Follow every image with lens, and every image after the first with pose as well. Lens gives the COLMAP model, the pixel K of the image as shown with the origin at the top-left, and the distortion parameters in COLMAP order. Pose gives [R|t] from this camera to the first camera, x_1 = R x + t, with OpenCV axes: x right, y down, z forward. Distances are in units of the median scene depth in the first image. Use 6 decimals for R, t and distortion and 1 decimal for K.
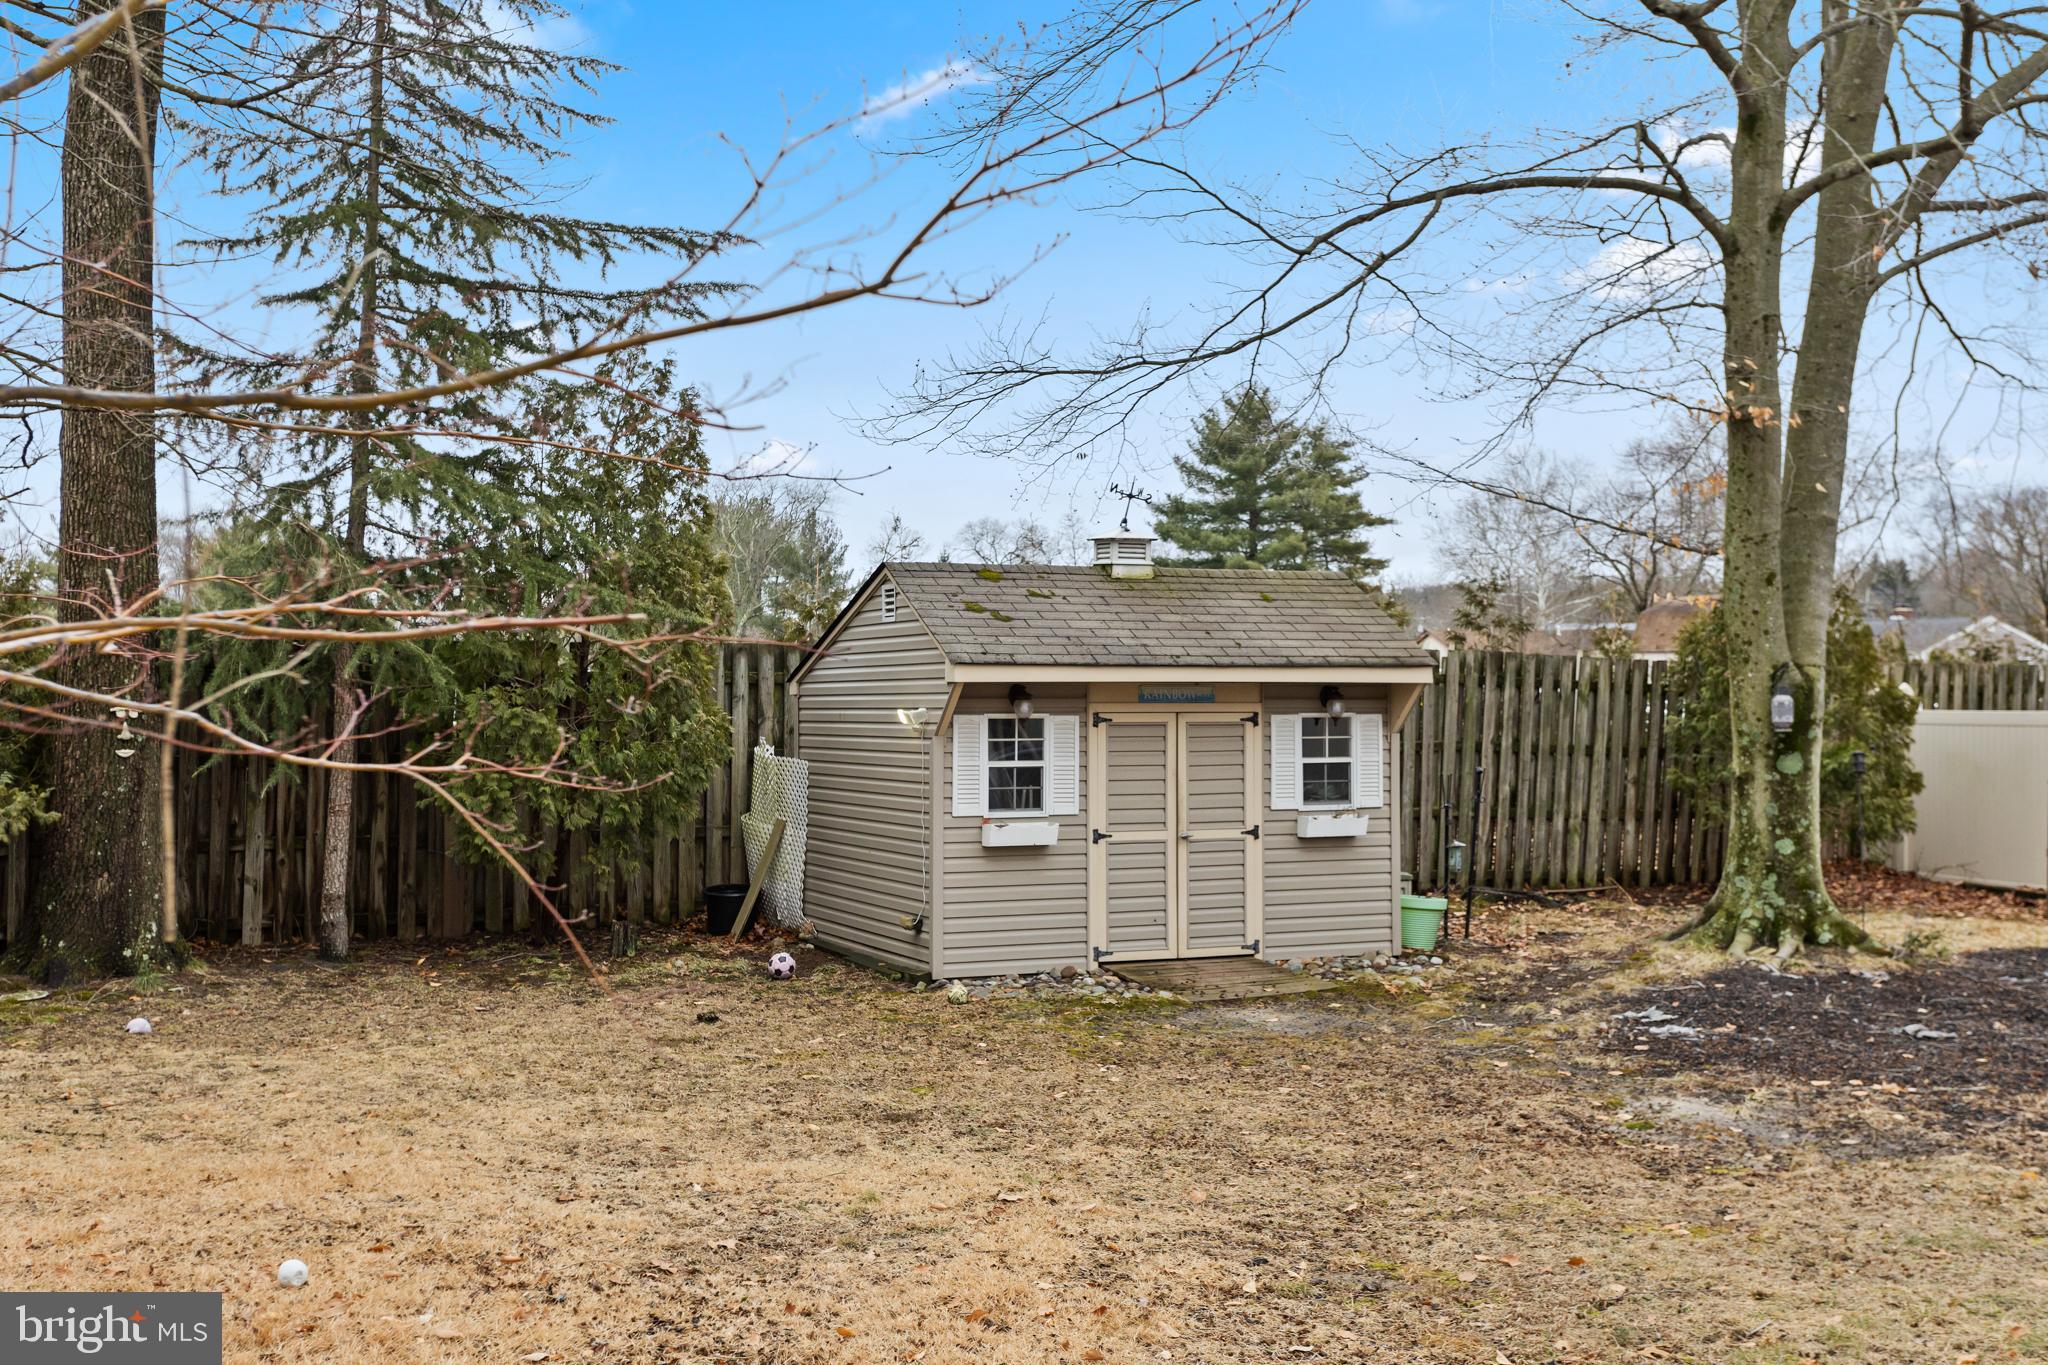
lens RADIAL K [[2197.7, 0, 1023.0], [0, 2197.7, 667.4], [0, 0, 1]] dist [-0.012701, 0.000000]
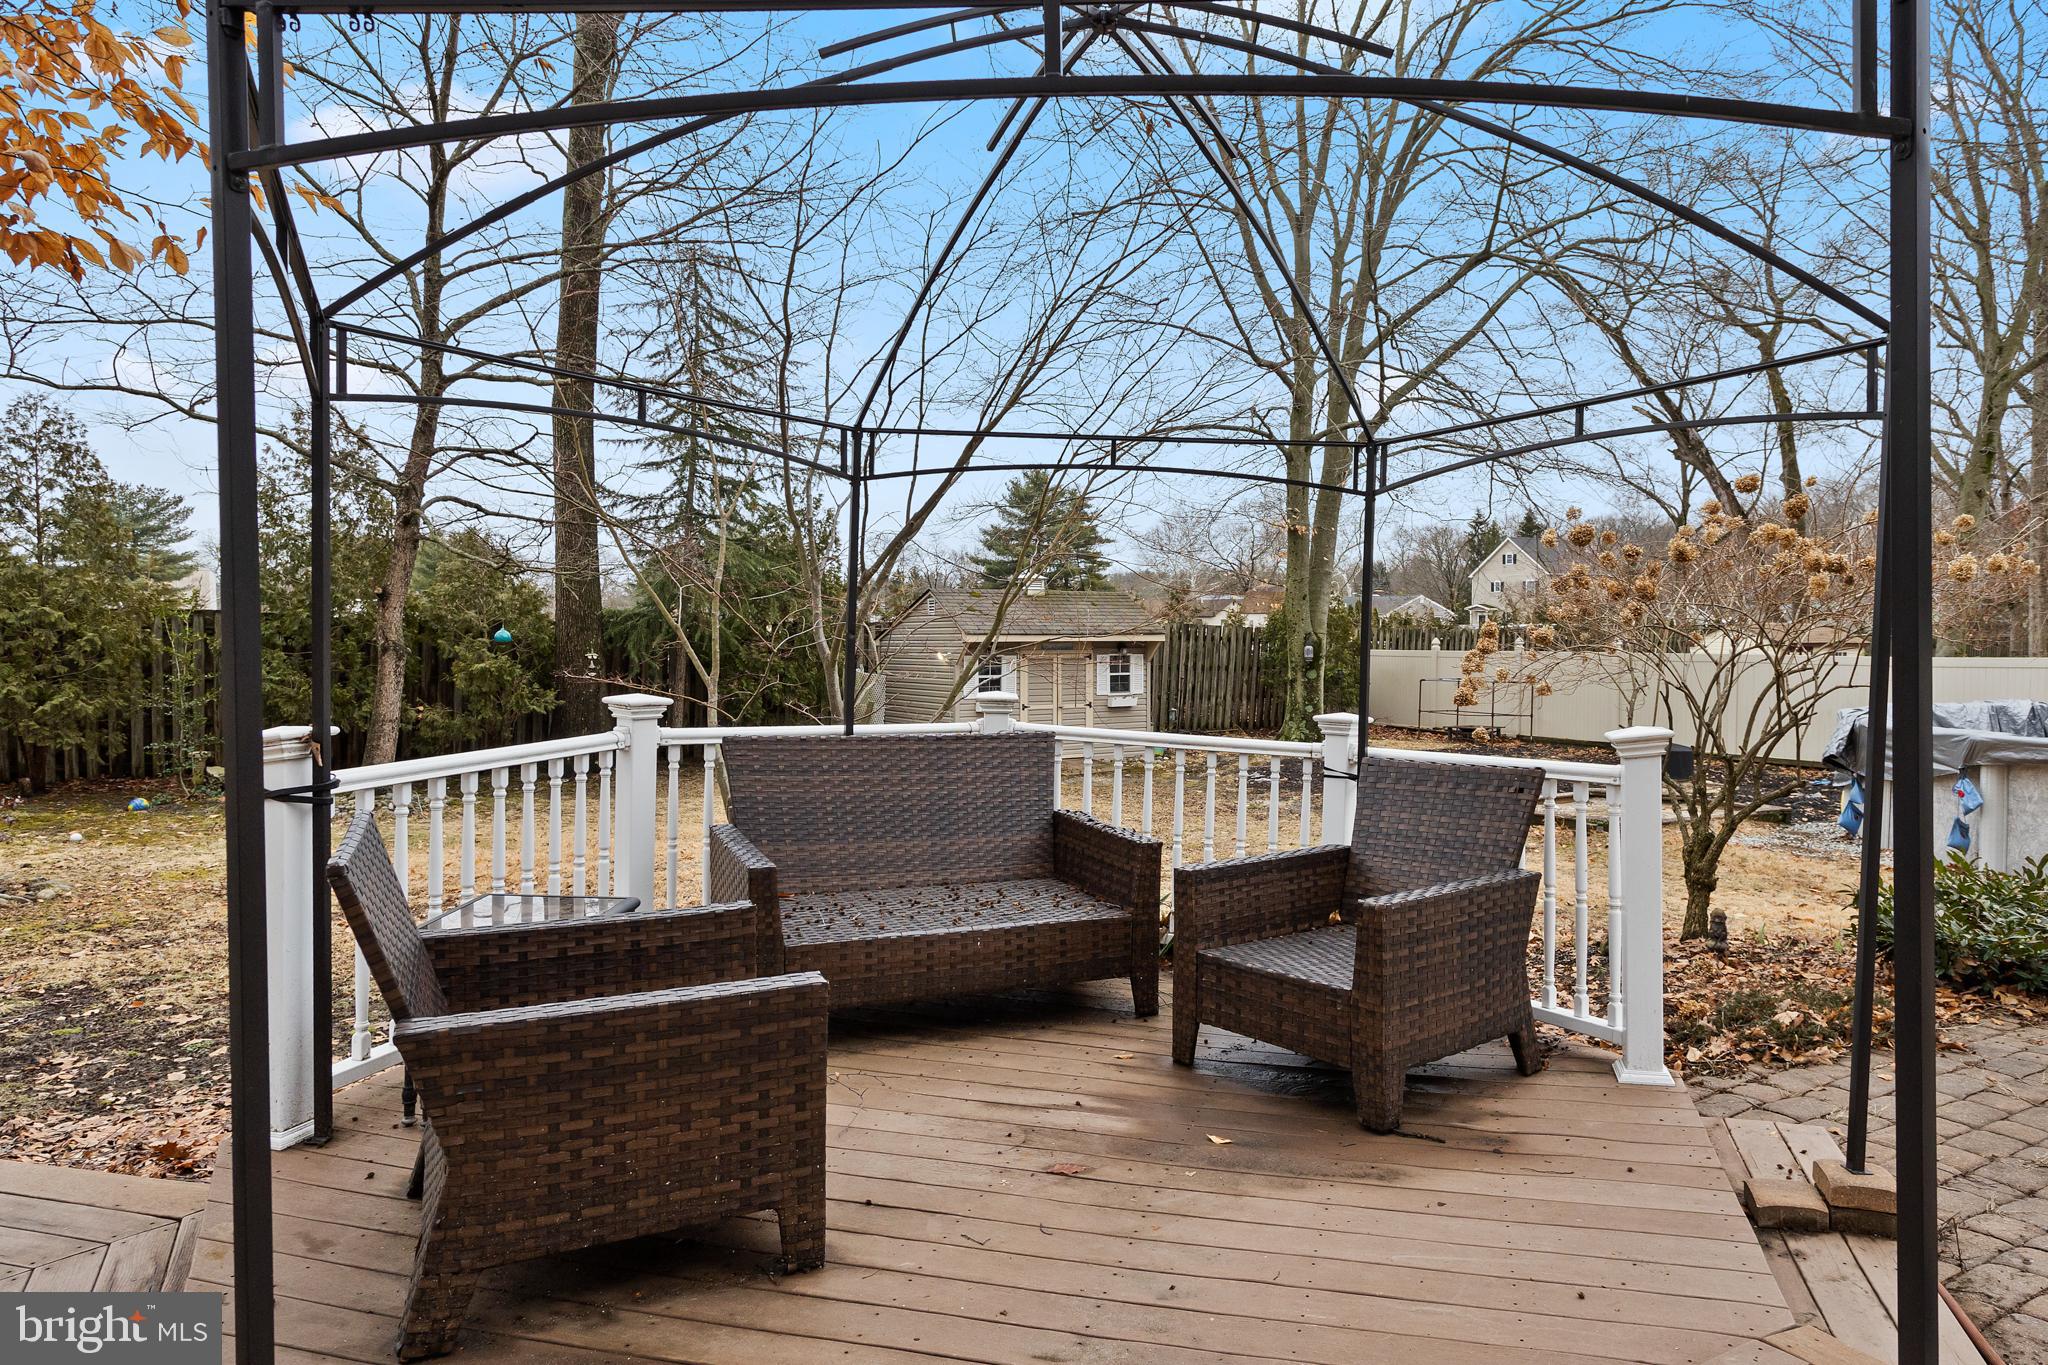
lens RADIAL K [[1266.5, 0, 1023.9], [0, 1266.5, 674.4], [0, 0, 1]] dist [0.000276, 0.000164]
pose [[0.994742, -0.006985, 0.102174, -0.097462], [0.002300, 0.998943, 0.045904, -0.018928], [-0.102386, -0.045428, 0.993707, -0.318812]]
